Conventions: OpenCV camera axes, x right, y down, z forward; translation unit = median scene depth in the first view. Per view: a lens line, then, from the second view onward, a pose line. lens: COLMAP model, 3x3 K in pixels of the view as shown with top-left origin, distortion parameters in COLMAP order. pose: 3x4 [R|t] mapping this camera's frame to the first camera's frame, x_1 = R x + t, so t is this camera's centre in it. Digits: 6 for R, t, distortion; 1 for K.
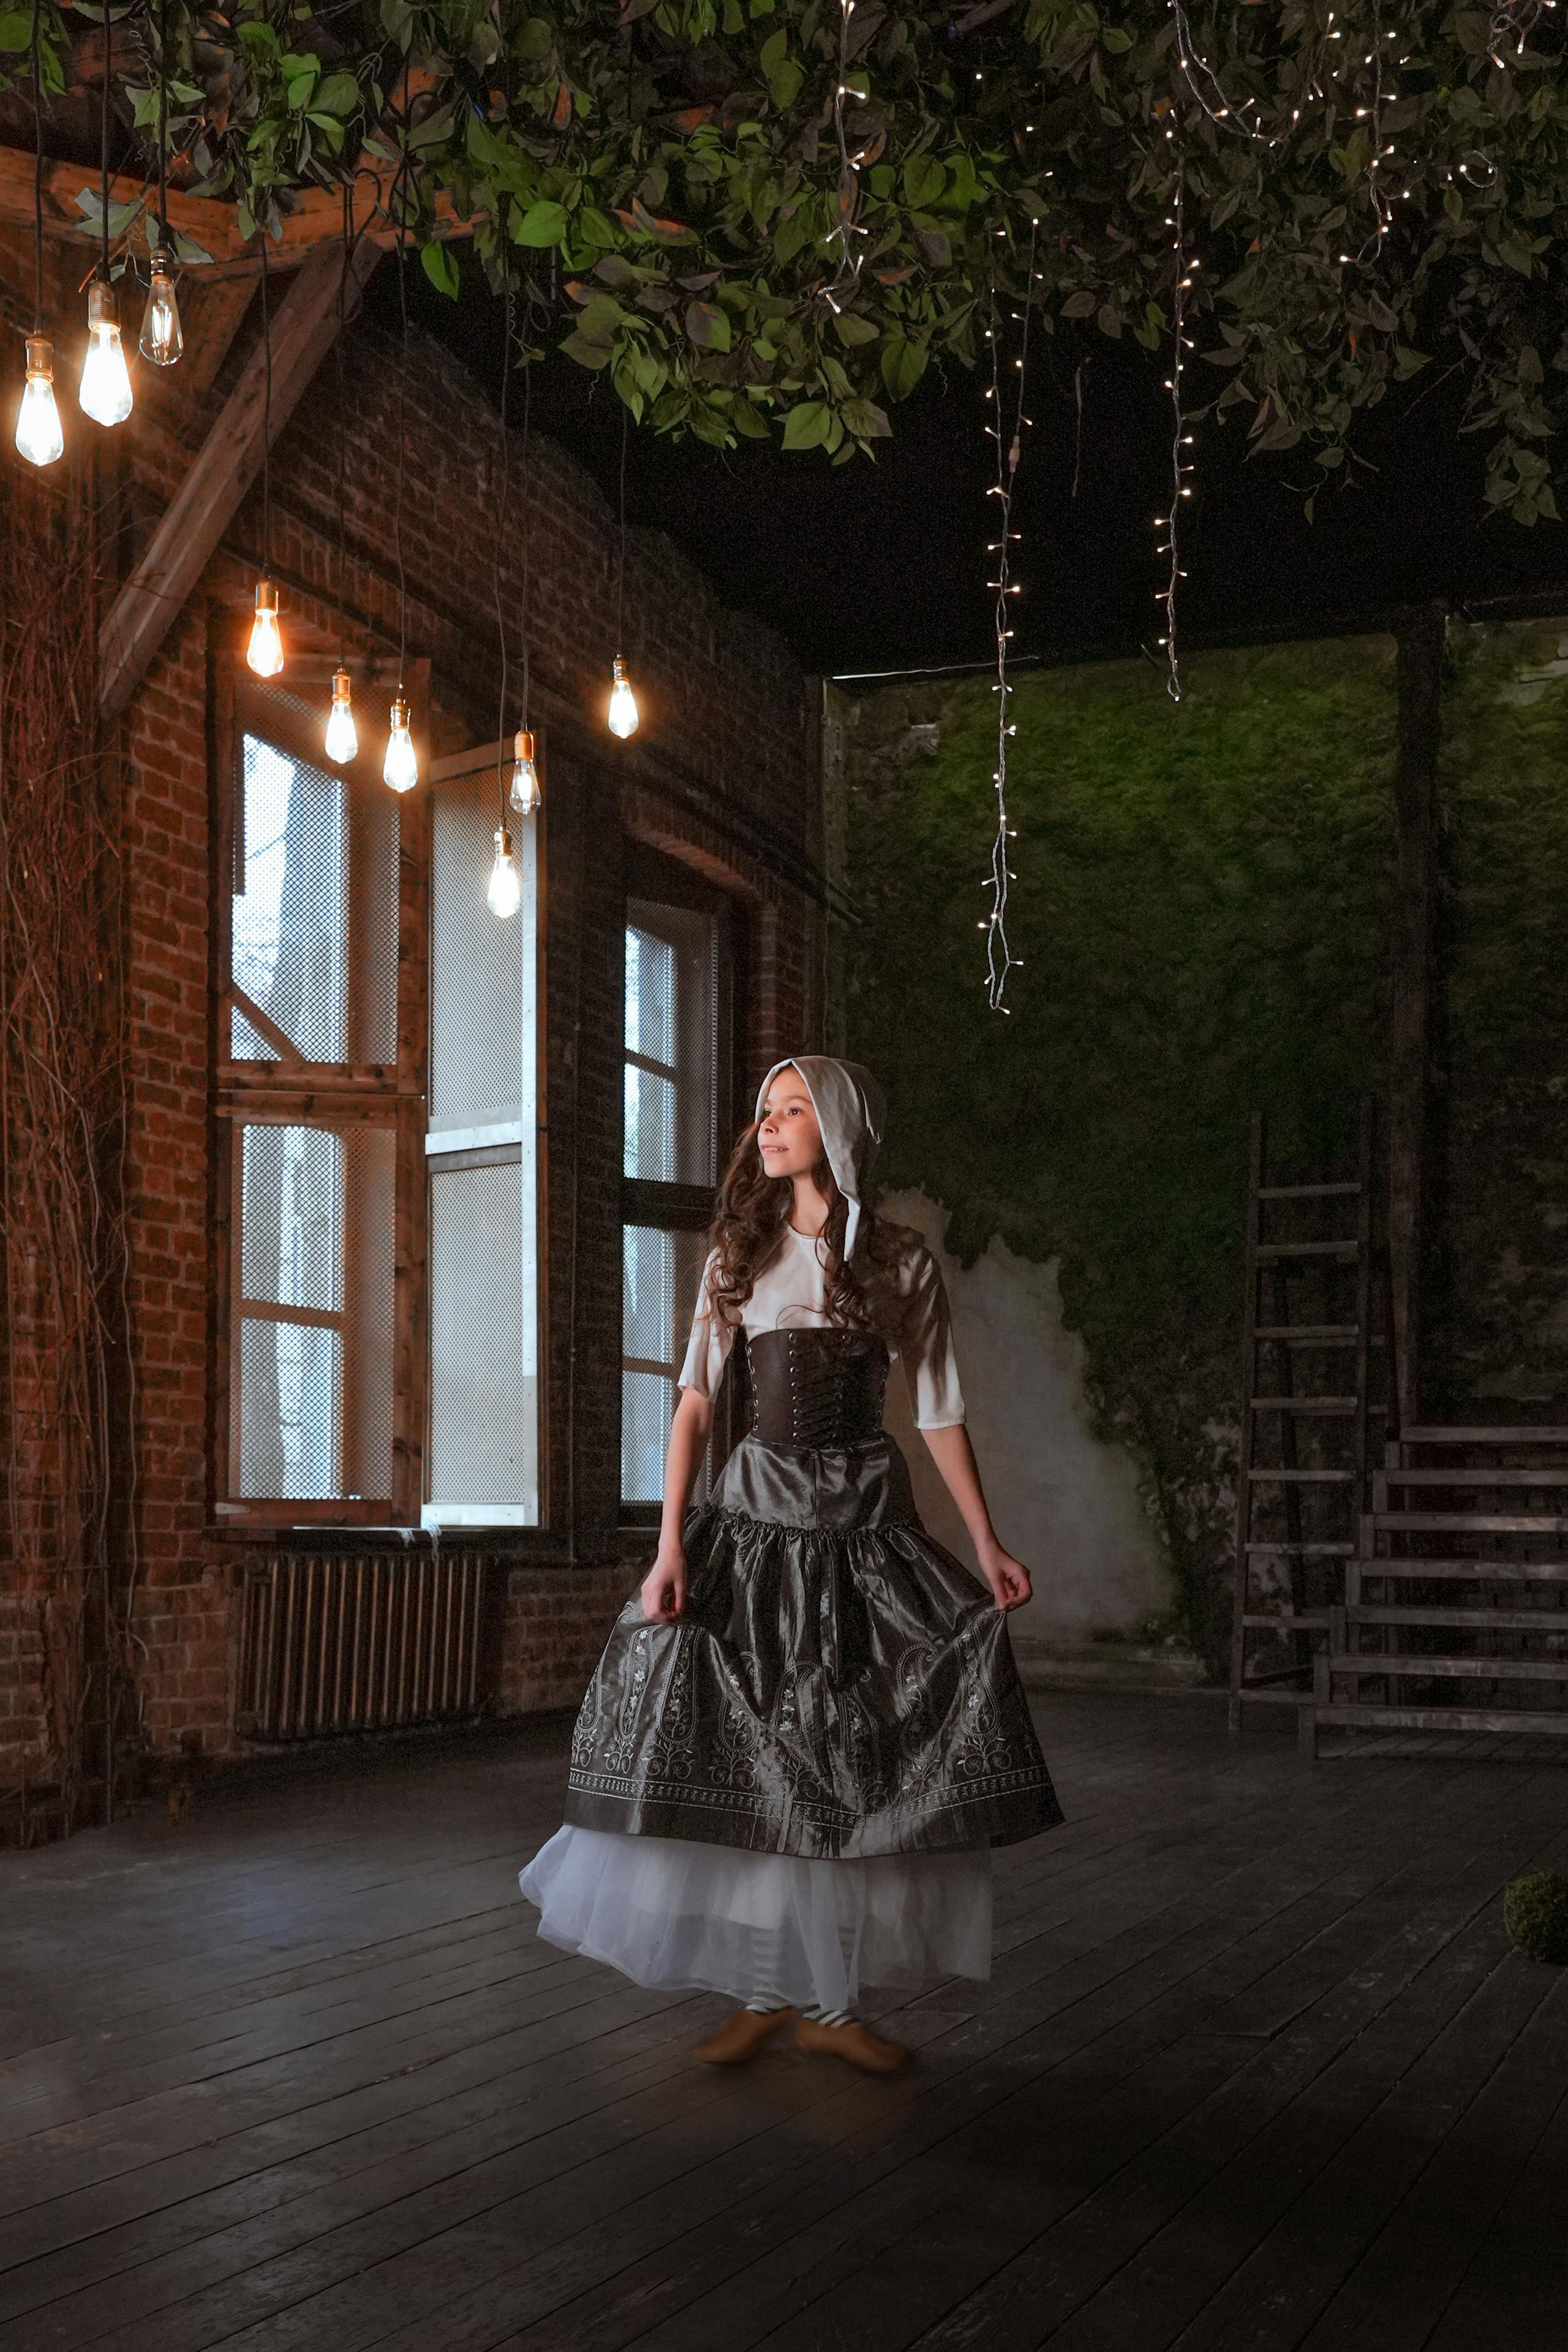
lens RADIAL K [[2116.4, 0, 784.0], [0, 2116.4, 1176.0], [0, 0, 1]] dist [0.045545, 0.002099]
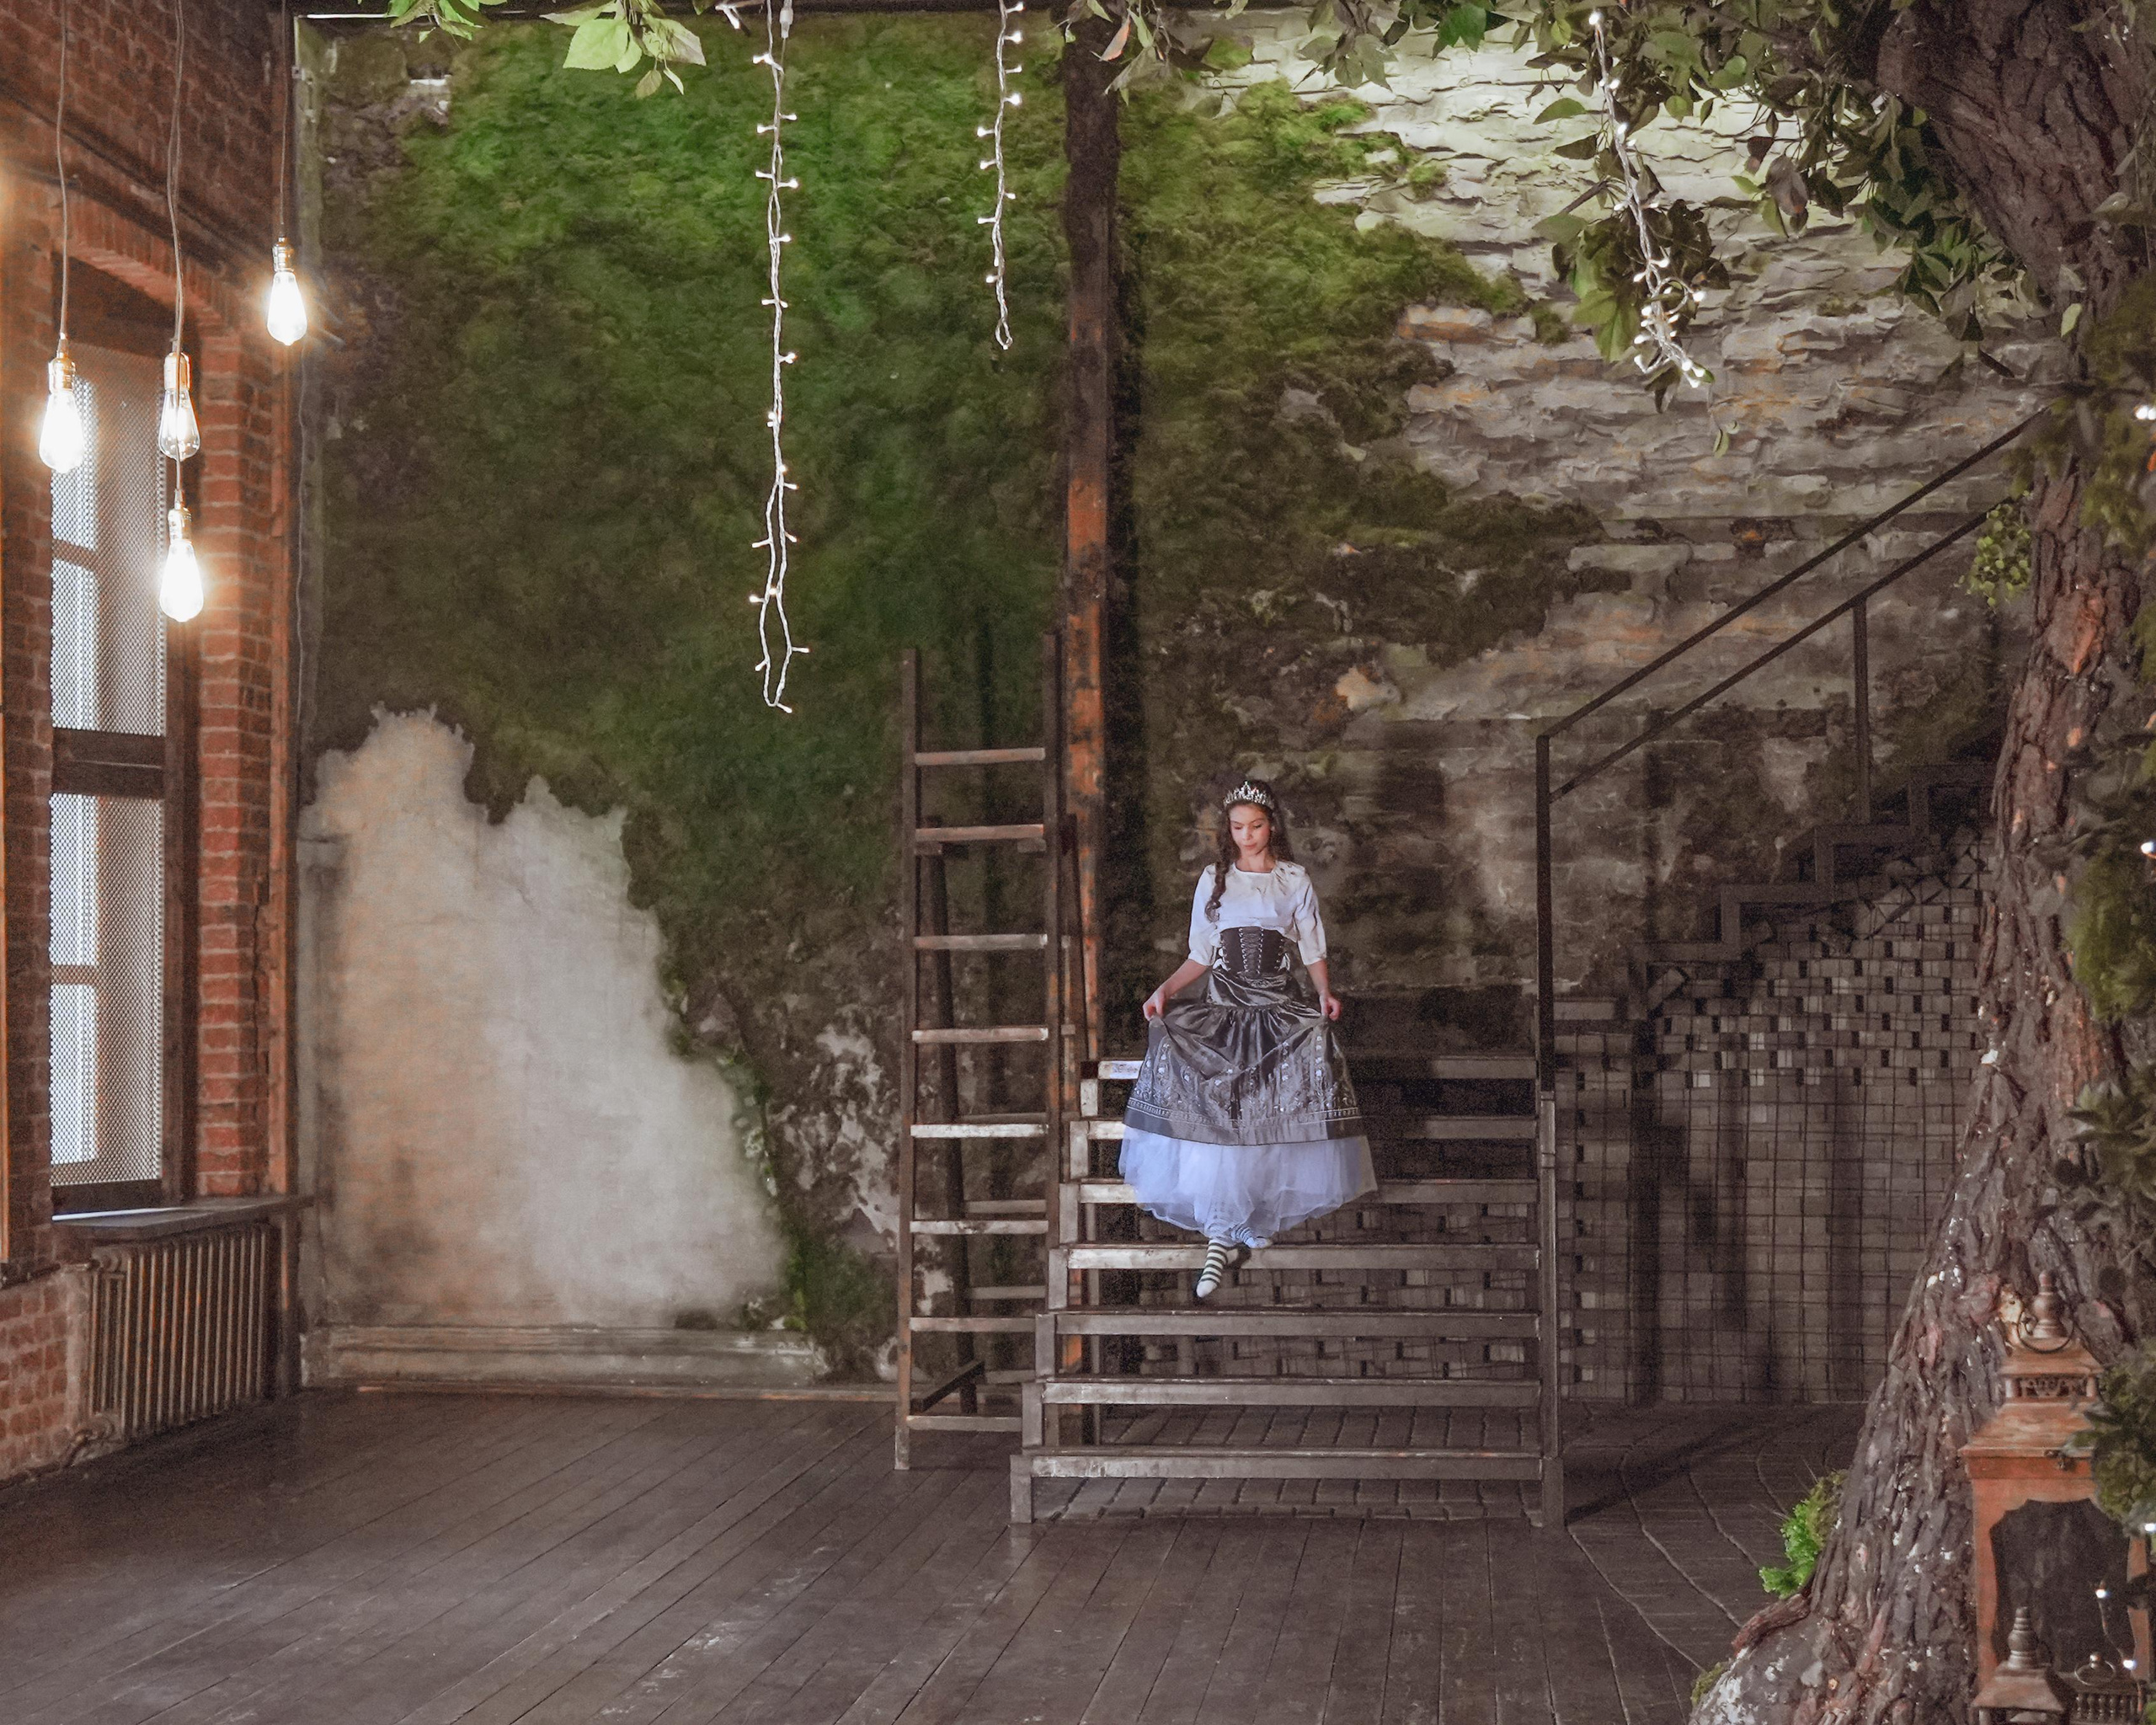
lens RADIAL K [[2620.9, 0, 1078.0], [0, 2620.9, 862.5], [0, 0, 1]] dist [0.002819, -0.018629]
pose [[0.979656, 0.004525, 0.200635, 0.100848], [0.001952, 0.999484, -0.032073, 0.086839], [-0.200677, 0.031812, 0.979141, 0.060424]]
